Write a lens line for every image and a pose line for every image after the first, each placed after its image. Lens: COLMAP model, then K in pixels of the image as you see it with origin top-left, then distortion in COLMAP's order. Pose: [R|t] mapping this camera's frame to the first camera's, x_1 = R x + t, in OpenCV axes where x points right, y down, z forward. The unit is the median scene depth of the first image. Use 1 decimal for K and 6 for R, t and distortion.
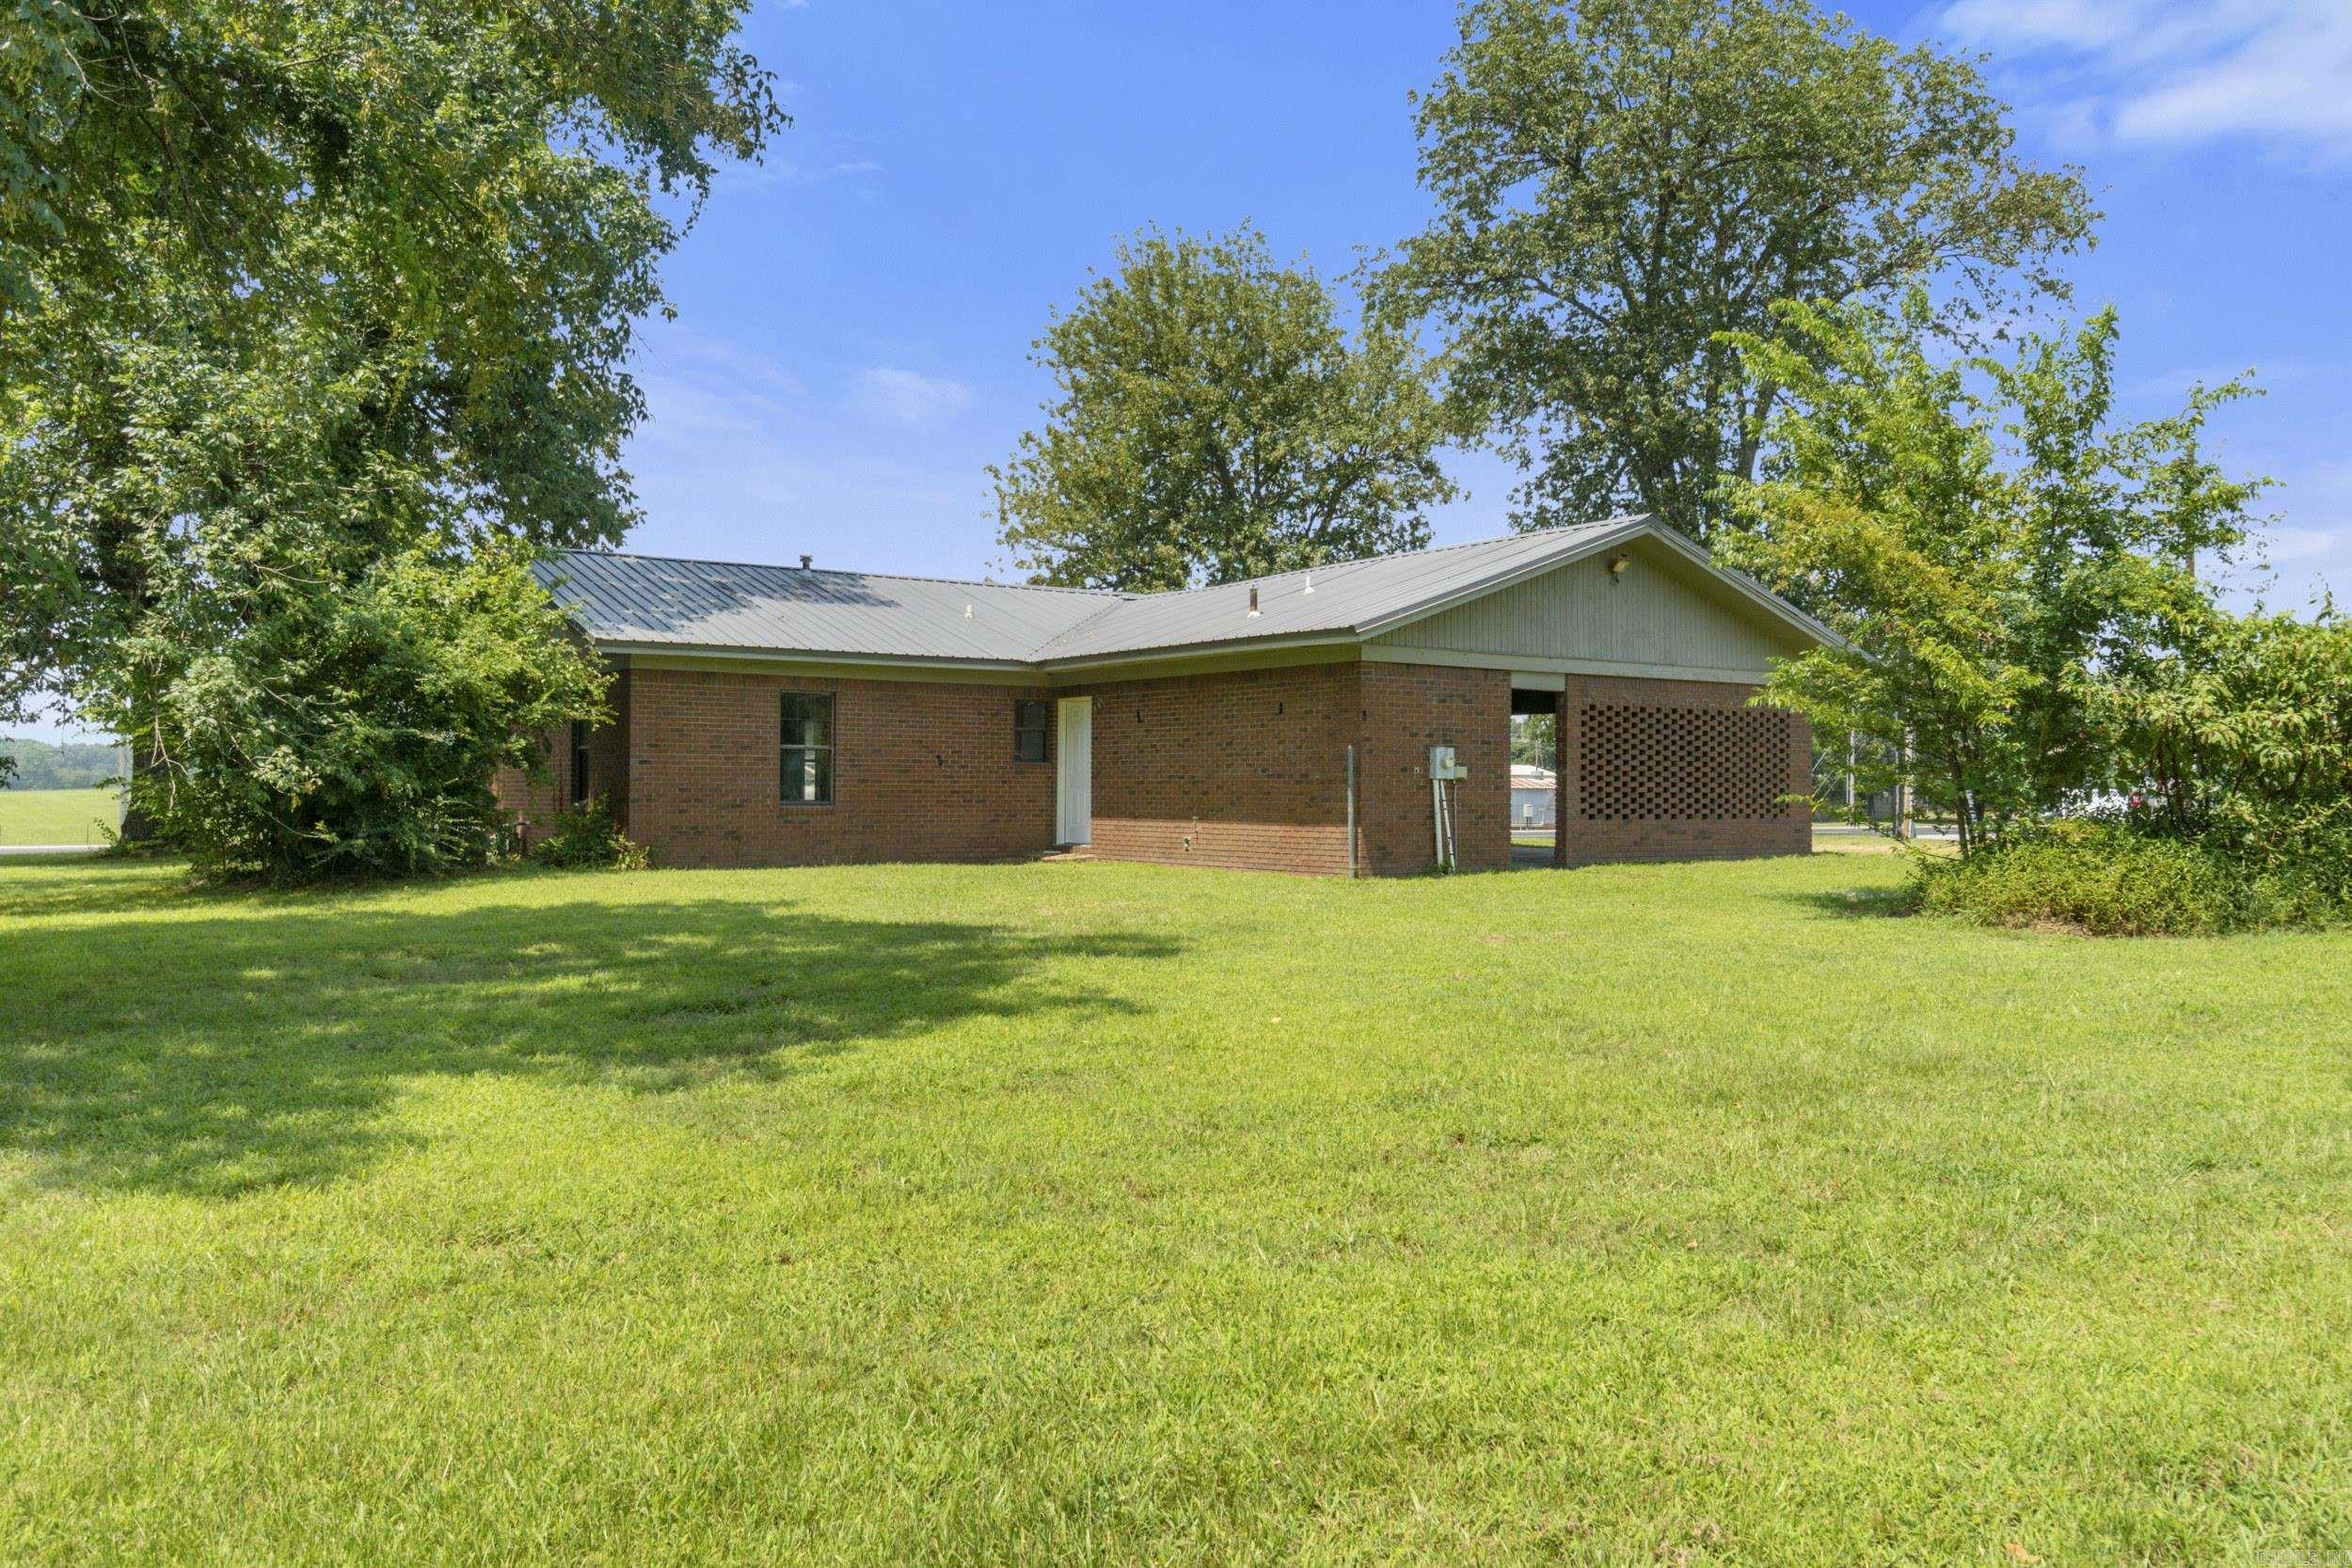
lens RADIAL K [[1779.7, 0, 1164.4], [0, 1779.7, 755.1], [0, 0, 1]] dist [-0.001614, -0.001960]
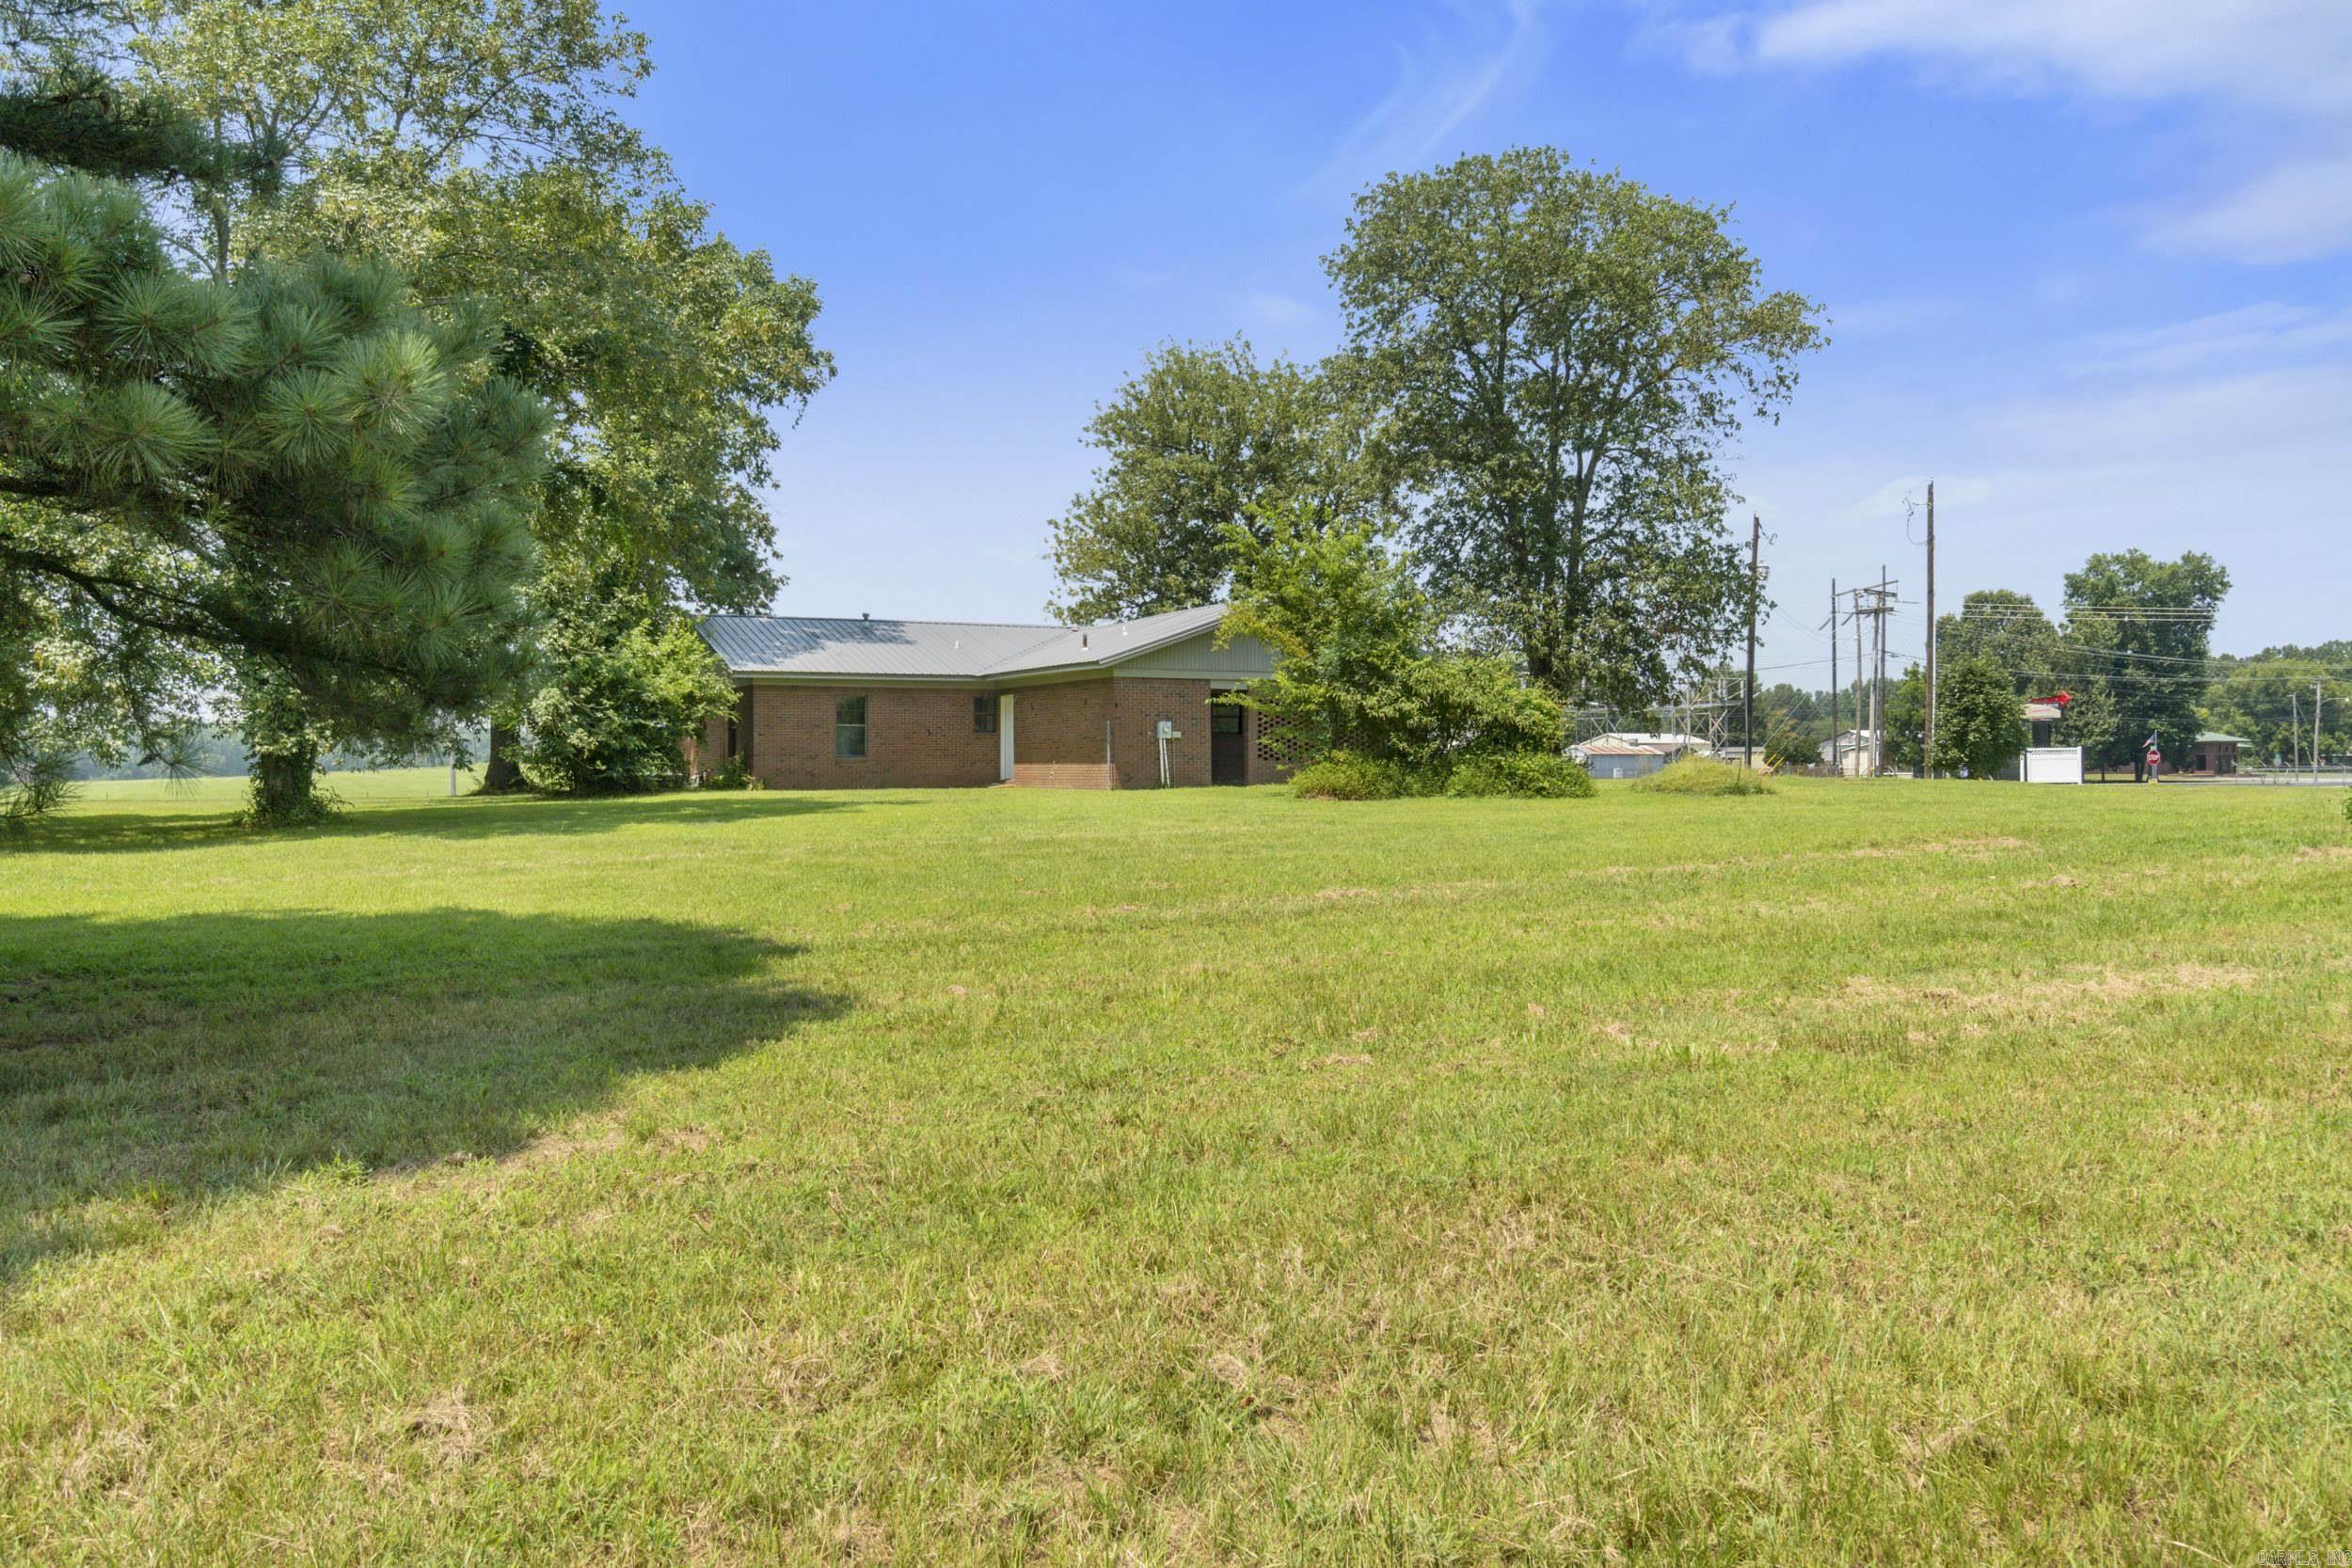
lens RADIAL K [[1755.6, 0, 1176.0], [0, 1755.6, 784.0], [0, 0, 1]] dist [0.010907, 0.005647]
pose [[0.992454, -0.008863, -0.122300, 0.338569], [0.012568, 0.999484, 0.029554, 0.005952], [0.121975, -0.030868, 0.992053, -0.724438]]
